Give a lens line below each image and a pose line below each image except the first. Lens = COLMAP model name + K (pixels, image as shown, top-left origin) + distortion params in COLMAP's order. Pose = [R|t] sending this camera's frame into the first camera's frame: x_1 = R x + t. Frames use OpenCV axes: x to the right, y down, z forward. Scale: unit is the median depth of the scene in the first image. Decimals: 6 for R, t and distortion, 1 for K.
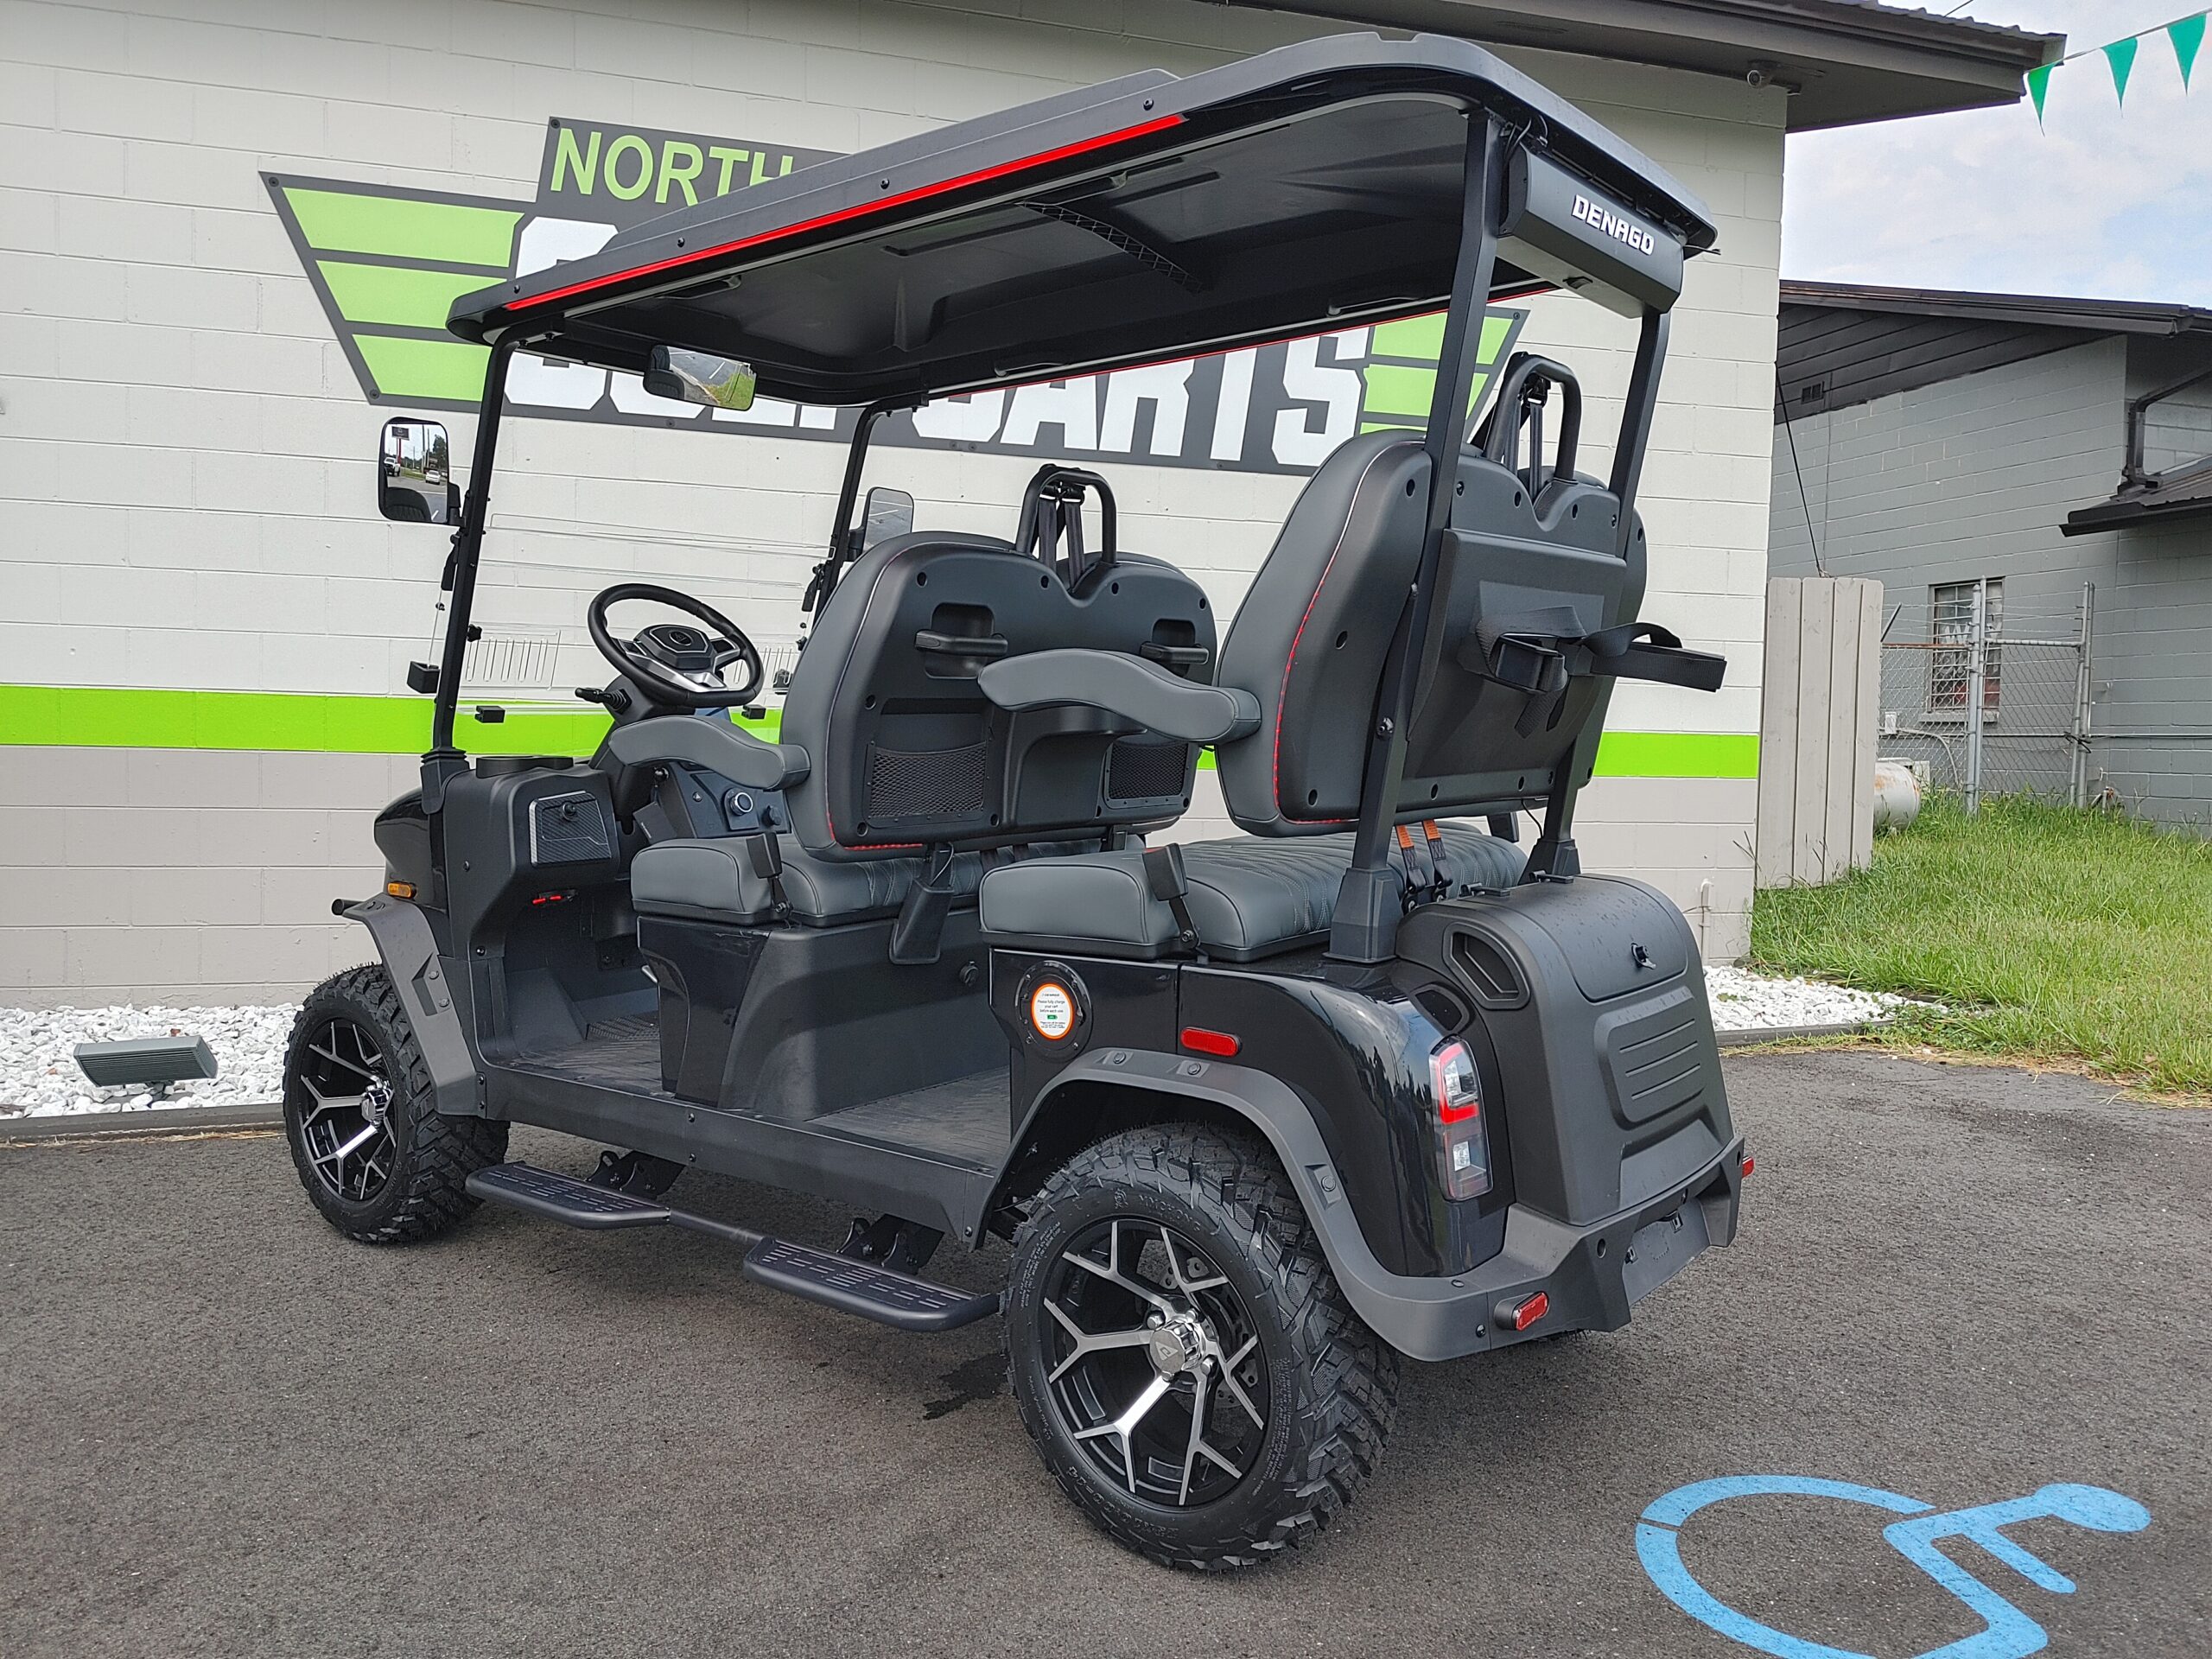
lens RADIAL K [[1651.9, 0, 1115.2], [0, 1651.9, 822.4], [0, 0, 1]] dist [0.054884, -0.046533]
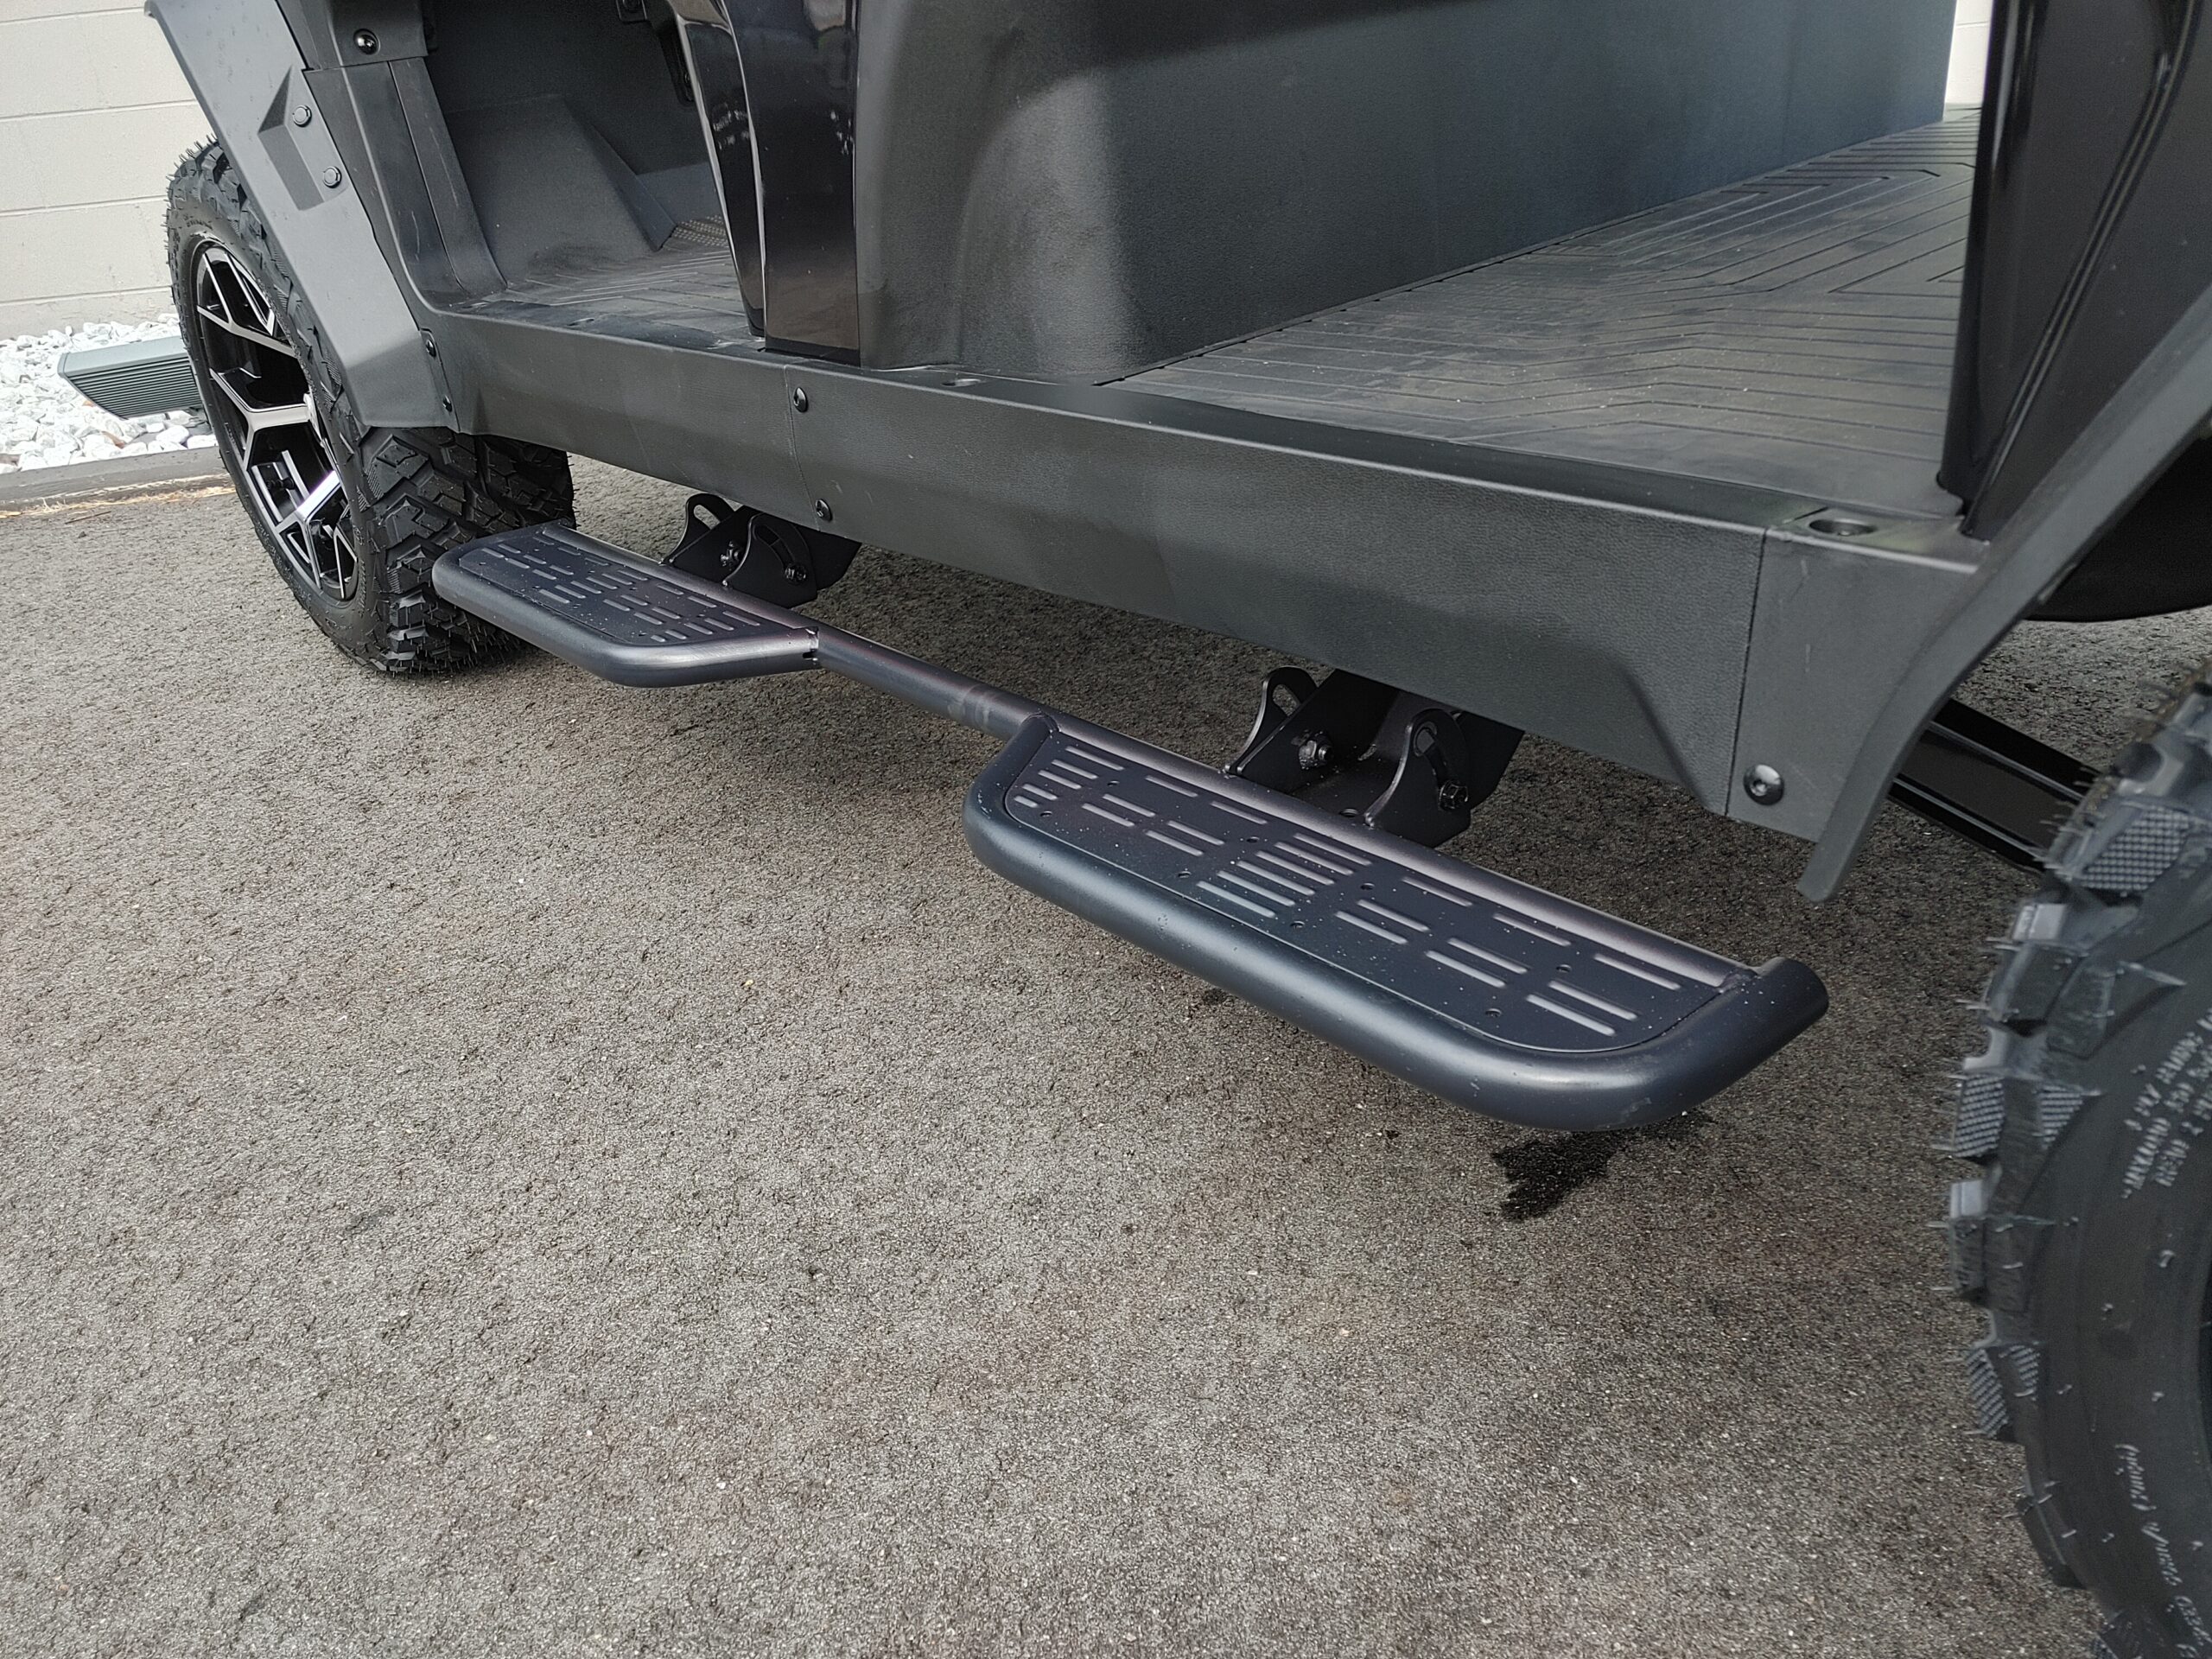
lens RADIAL K [[1651.9, 0, 1113.4], [0, 1651.9, 838.0], [0, 0, 1]] dist [0.054884, -0.046533]
pose [[0.973117, -0.001546, -0.230308, -0.103336], [0.095727, 0.912224, 0.398352, 0.123587], [0.209476, -0.409690, 0.887848, 0.633886]]
